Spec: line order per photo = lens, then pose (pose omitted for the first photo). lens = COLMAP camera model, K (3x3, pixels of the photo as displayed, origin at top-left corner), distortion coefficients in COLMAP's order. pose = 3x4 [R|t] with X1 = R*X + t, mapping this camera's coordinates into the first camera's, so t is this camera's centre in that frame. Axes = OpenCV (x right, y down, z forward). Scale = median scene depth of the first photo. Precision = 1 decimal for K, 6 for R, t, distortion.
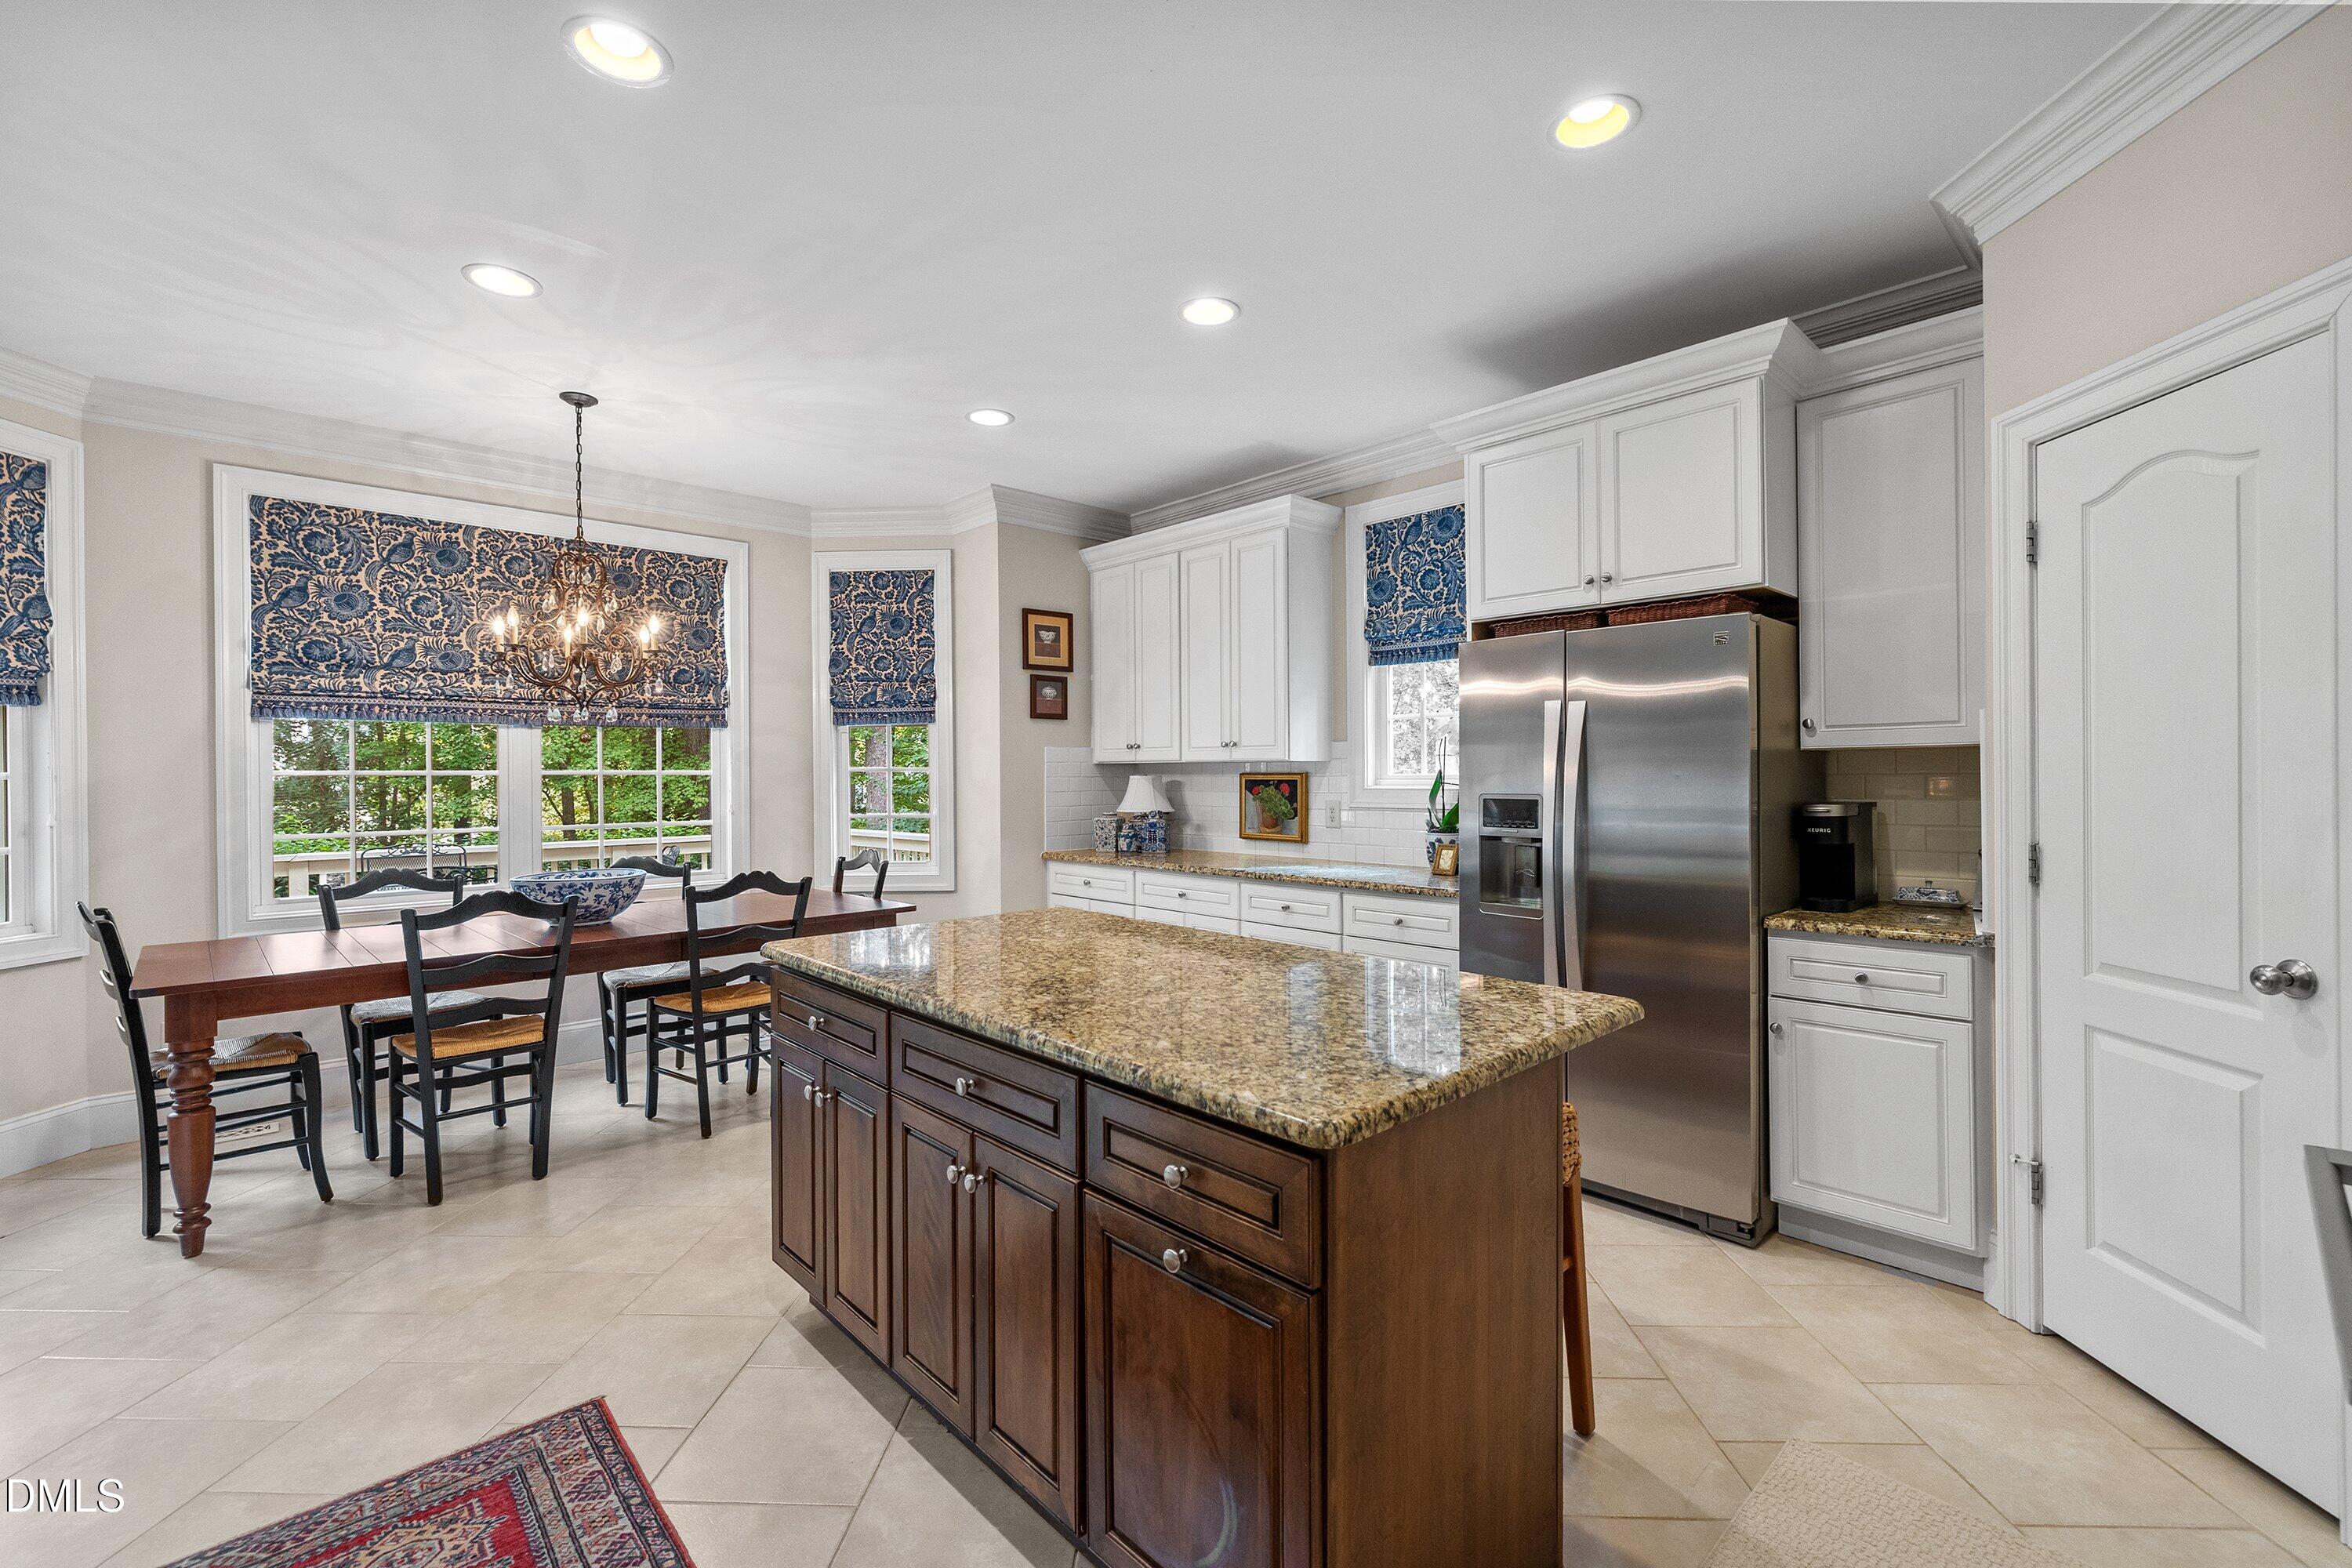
lens RADIAL K [[997.6, 0, 1172.1], [0, 997.6, 774.5], [0, 0, 1]] dist [0.001042, 0.000463]
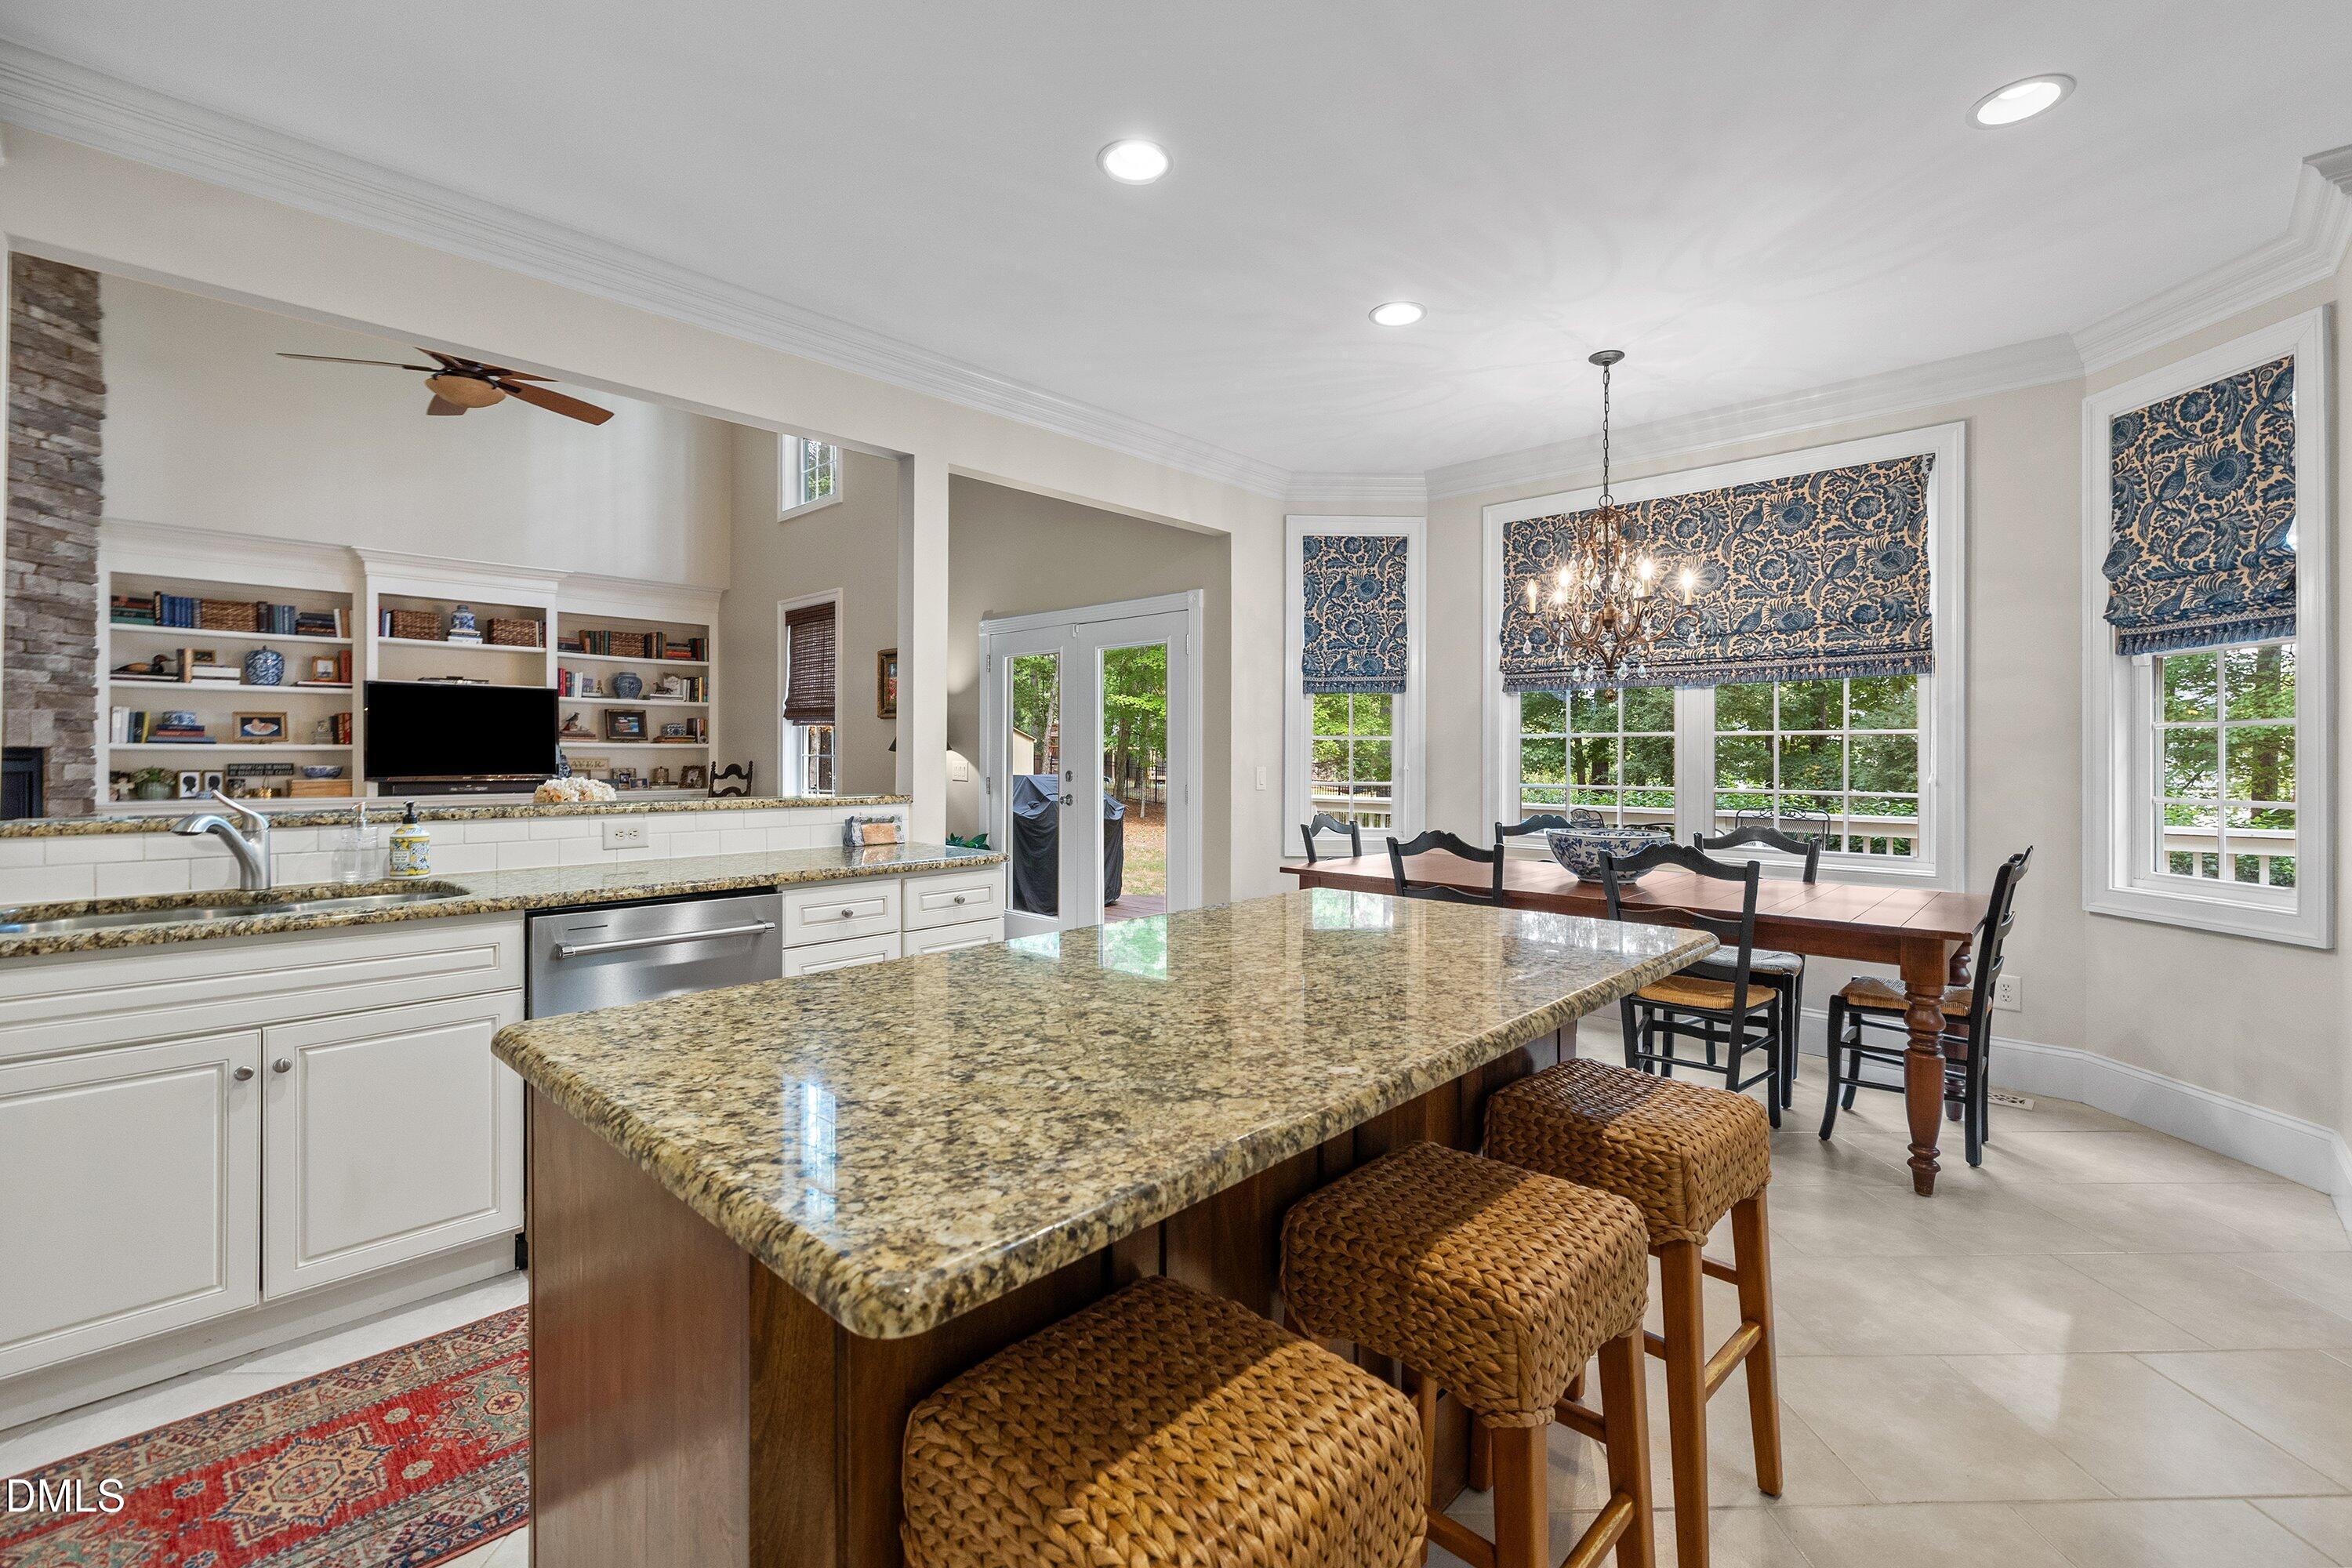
lens RADIAL K [[1006.2, 0, 1178.5], [0, 1006.2, 750.2], [0, 0, 1]] dist [-0.000467, 0.000343]
pose [[0.058856, 0.003850, -0.998259, 0.316718], [-0.003292, 0.999988, 0.003663, 0.012816], [0.998261, 0.003071, 0.058868, 0.416601]]
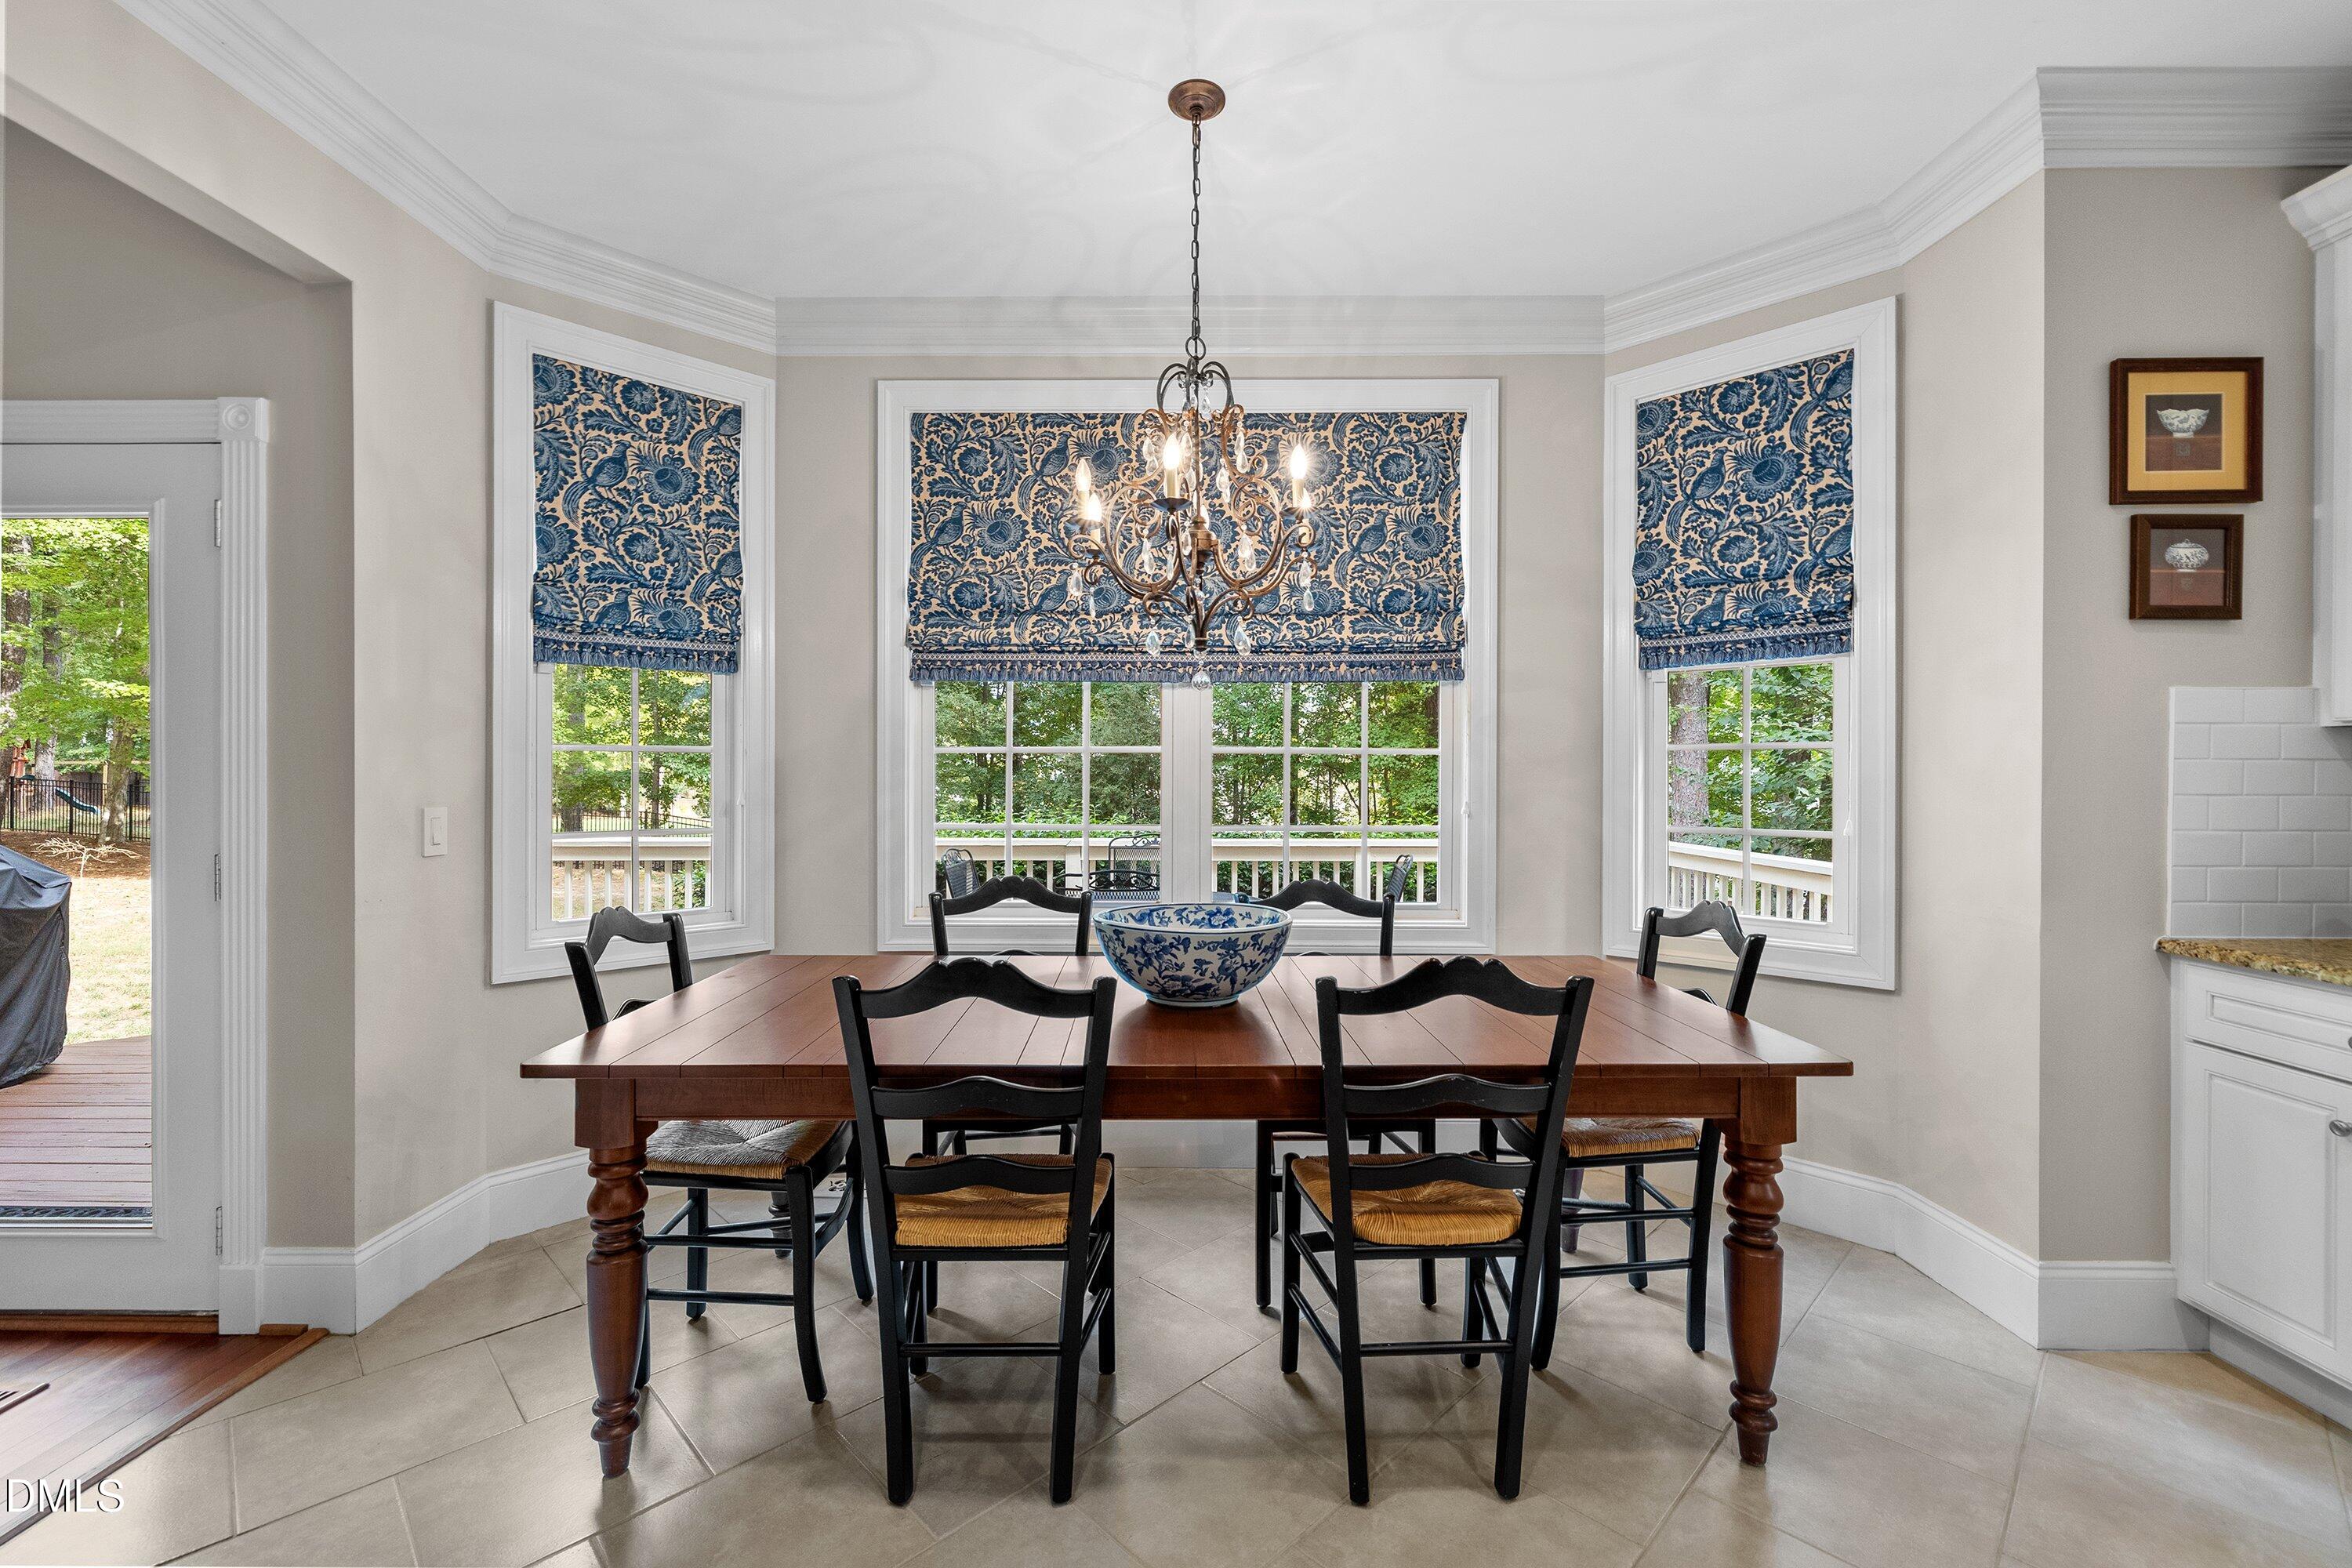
lens RADIAL K [[997.6, 0, 1172.1], [0, 997.6, 774.5], [0, 0, 1]] dist [0.001042, 0.000463]
pose [[0.726606, 0.011413, -0.686959, -0.161597], [-0.008271, 0.999935, 0.007864, 0.010341], [0.687004, -0.000032, 0.726653, 0.459305]]
